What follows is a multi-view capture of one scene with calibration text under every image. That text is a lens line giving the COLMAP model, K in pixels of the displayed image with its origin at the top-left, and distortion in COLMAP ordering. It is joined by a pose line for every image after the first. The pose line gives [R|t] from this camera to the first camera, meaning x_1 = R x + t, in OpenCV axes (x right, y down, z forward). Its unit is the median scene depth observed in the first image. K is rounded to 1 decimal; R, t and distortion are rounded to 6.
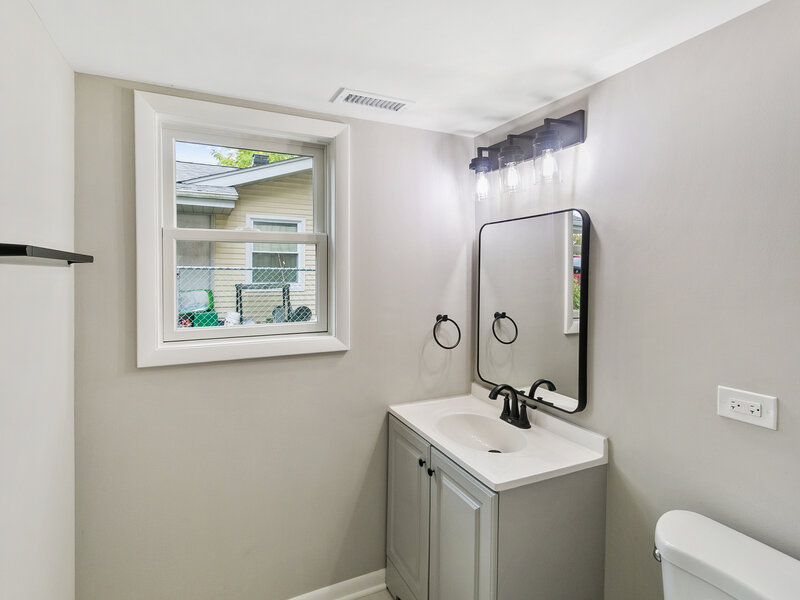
lens RADIAL K [[435.2, 0, 401.6], [0, 435.2, 302.9], [0, 0, 1]] dist [0.027964, -0.005894]
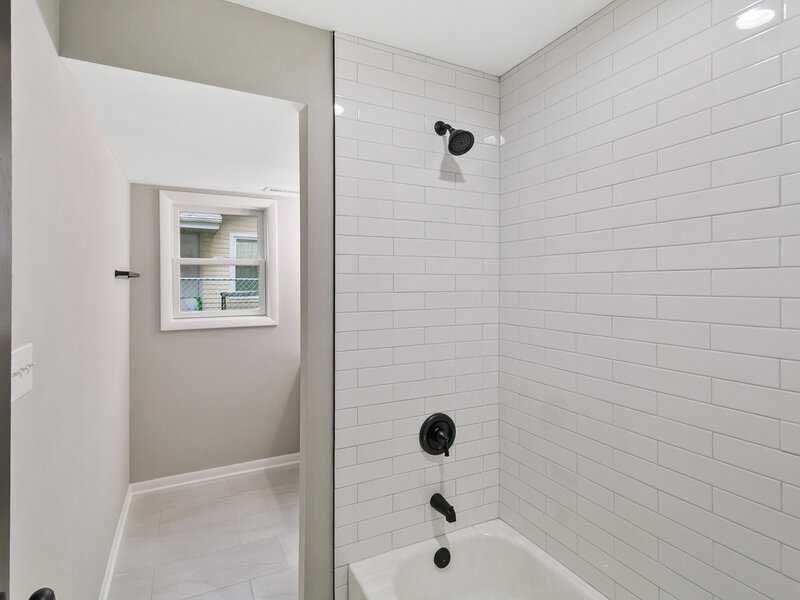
lens RADIAL K [[435.2, 0, 404.1], [0, 435.2, 303.3], [0, 0, 1]] dist [0.027964, -0.005894]
pose [[0.999618, -0.010820, 0.025435, 0.346828], [0.011316, 0.999747, -0.019453, 0.060647], [-0.025218, 0.019734, 0.999487, -0.786780]]
